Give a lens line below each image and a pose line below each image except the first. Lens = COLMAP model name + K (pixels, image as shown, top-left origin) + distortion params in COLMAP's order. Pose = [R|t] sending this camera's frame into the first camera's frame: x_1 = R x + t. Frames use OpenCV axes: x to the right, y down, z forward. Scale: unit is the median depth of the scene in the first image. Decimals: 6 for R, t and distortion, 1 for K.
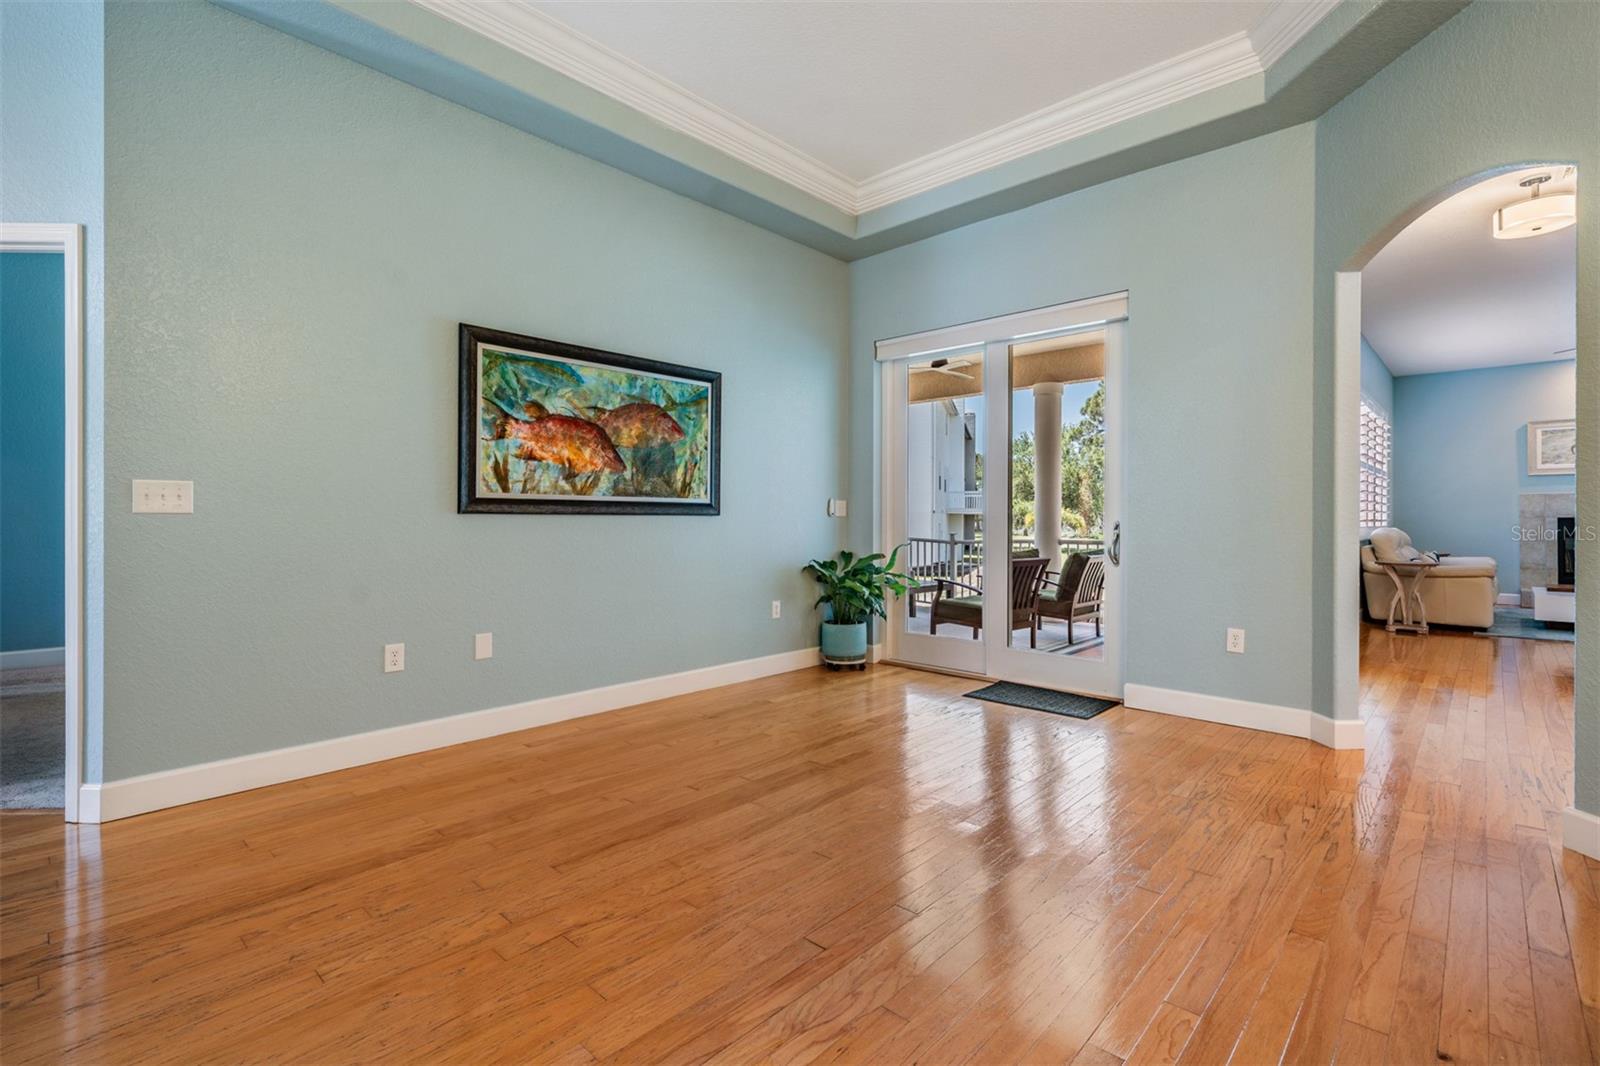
lens RADIAL K [[718.5, 0, 814.9], [0, 718.5, 518.7], [0, 0, 1]] dist [0.000495, -0.000913]
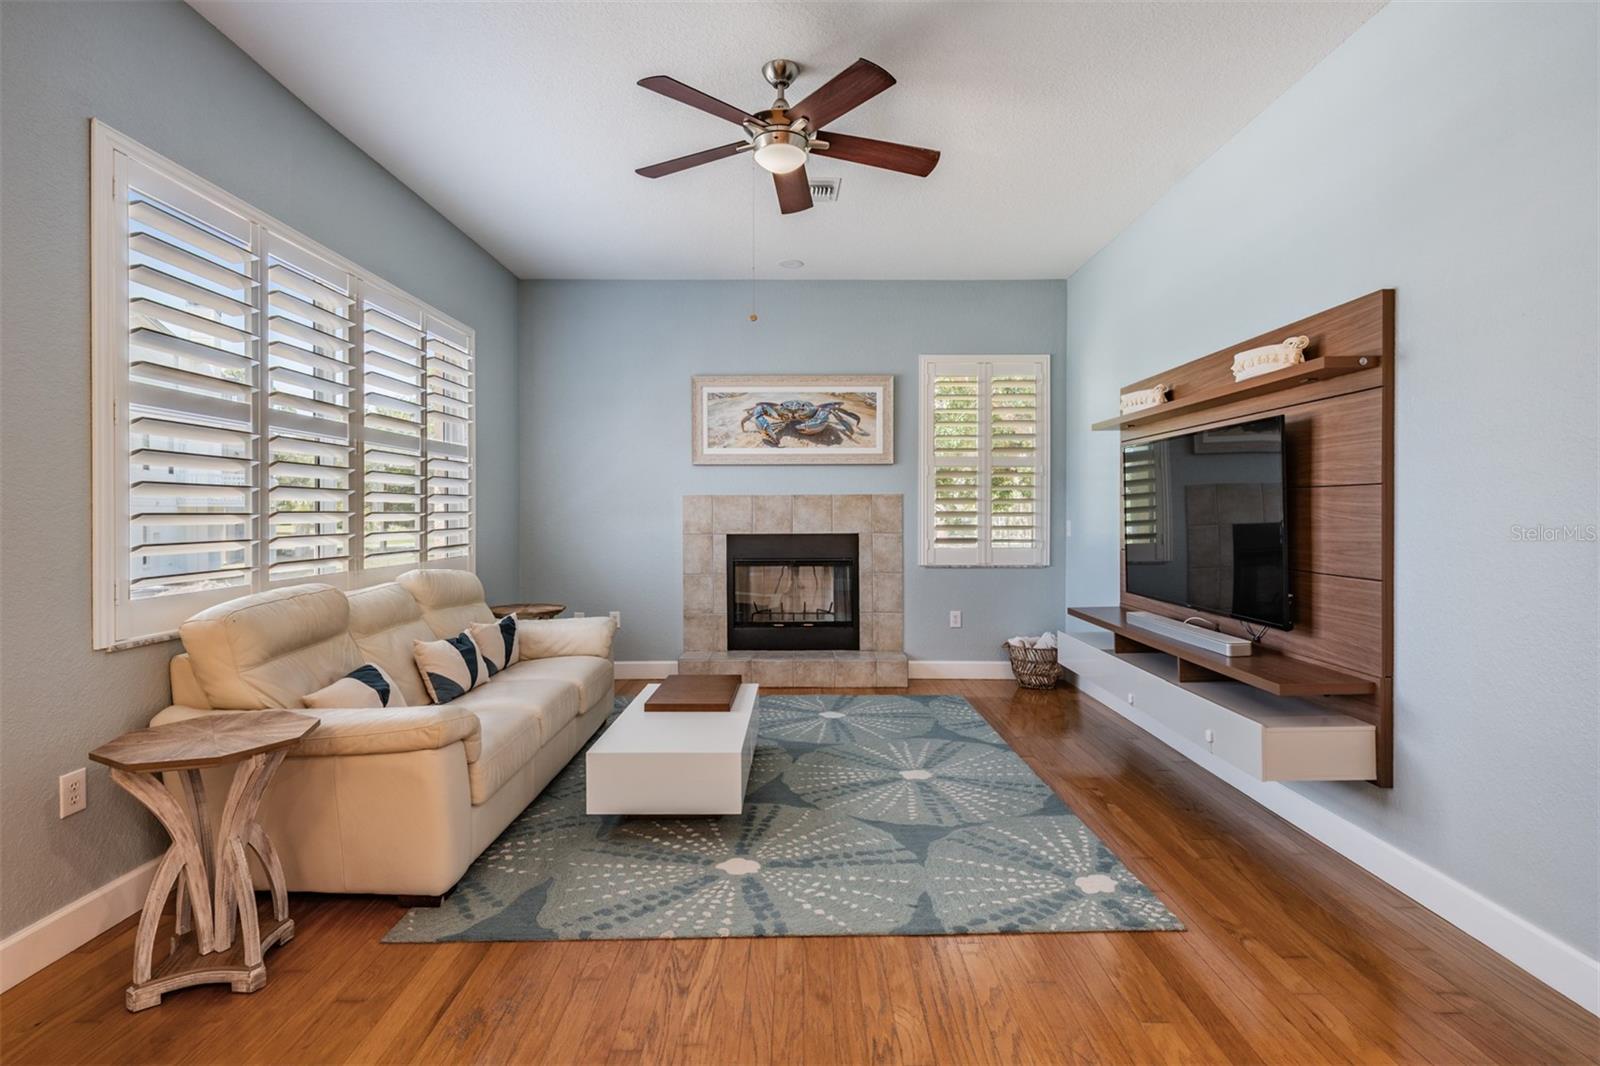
lens RADIAL K [[768.0, 0, 799.1], [0, 768.0, 520.0], [0, 0, 1]] dist [0.001766, -0.000575]
pose [[0.728271, -0.009113, 0.685228, 0.623680], [0.003979, 0.999951, 0.009069, -0.019562], [-0.685277, -0.003878, 0.728272, 0.472610]]
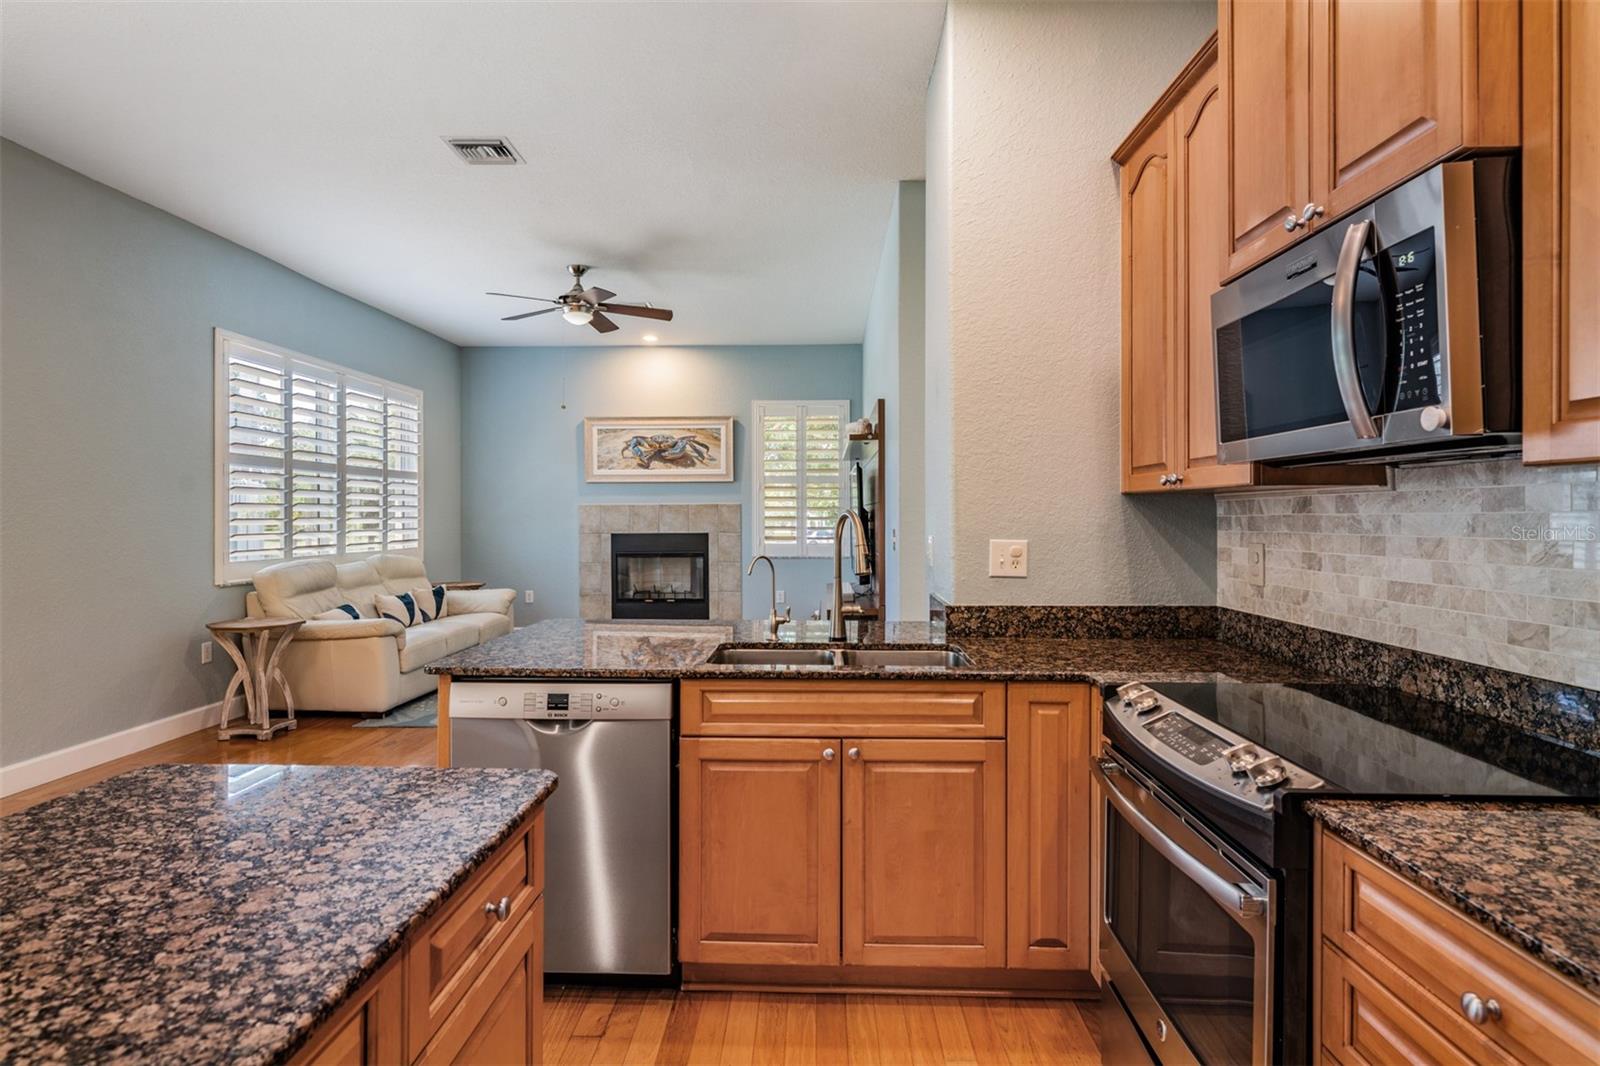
lens RADIAL K [[855.7, 0, 799.3], [0, 855.7, 523.3], [0, 0, 1]] dist [0.000803, 0.001550]
pose [[0.748624, -0.008031, 0.662946, 0.535825], [0.004581, 0.999965, 0.006940, -0.019444], [-0.662979, -0.002159, 0.748635, 0.106682]]
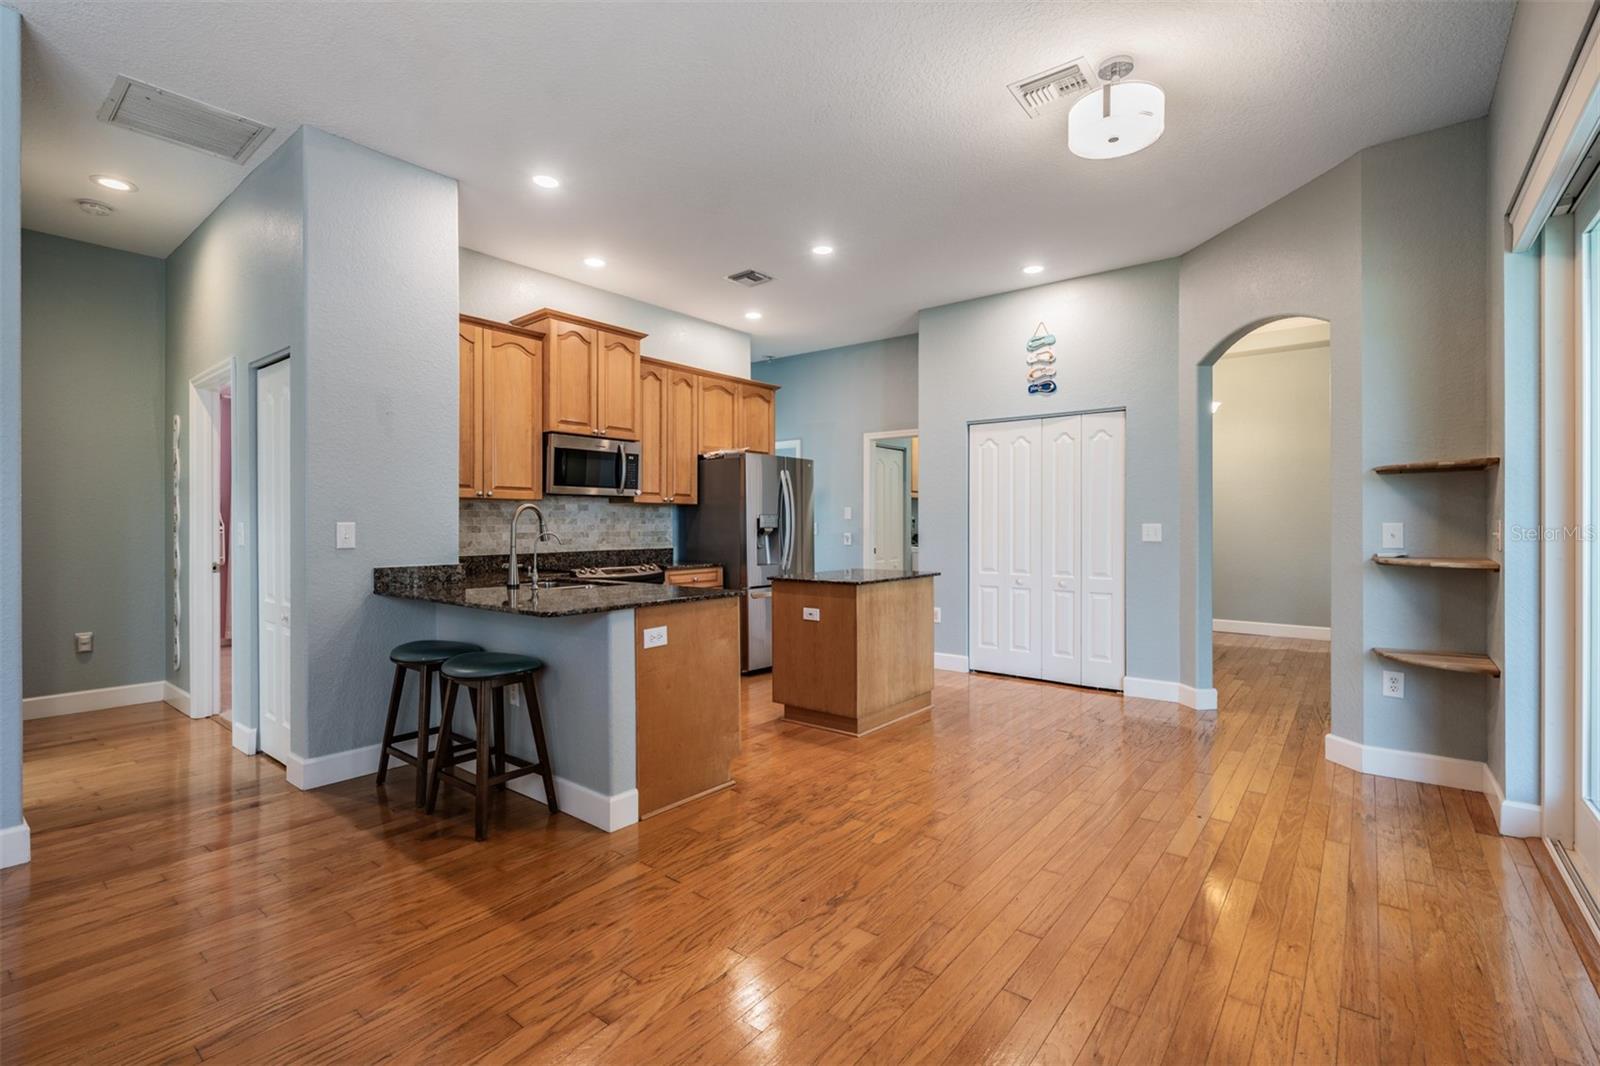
lens RADIAL K [[718.5, 0, 794.9], [0, 718.5, 526.4], [0, 0, 1]] dist [0.000495, -0.000913]
pose [[-0.996998, 0.000174, -0.077430, 0.625472], [-0.000620, 0.999947, 0.010235, -0.013263], [0.077427, 0.010252, -0.996945, 0.761584]]
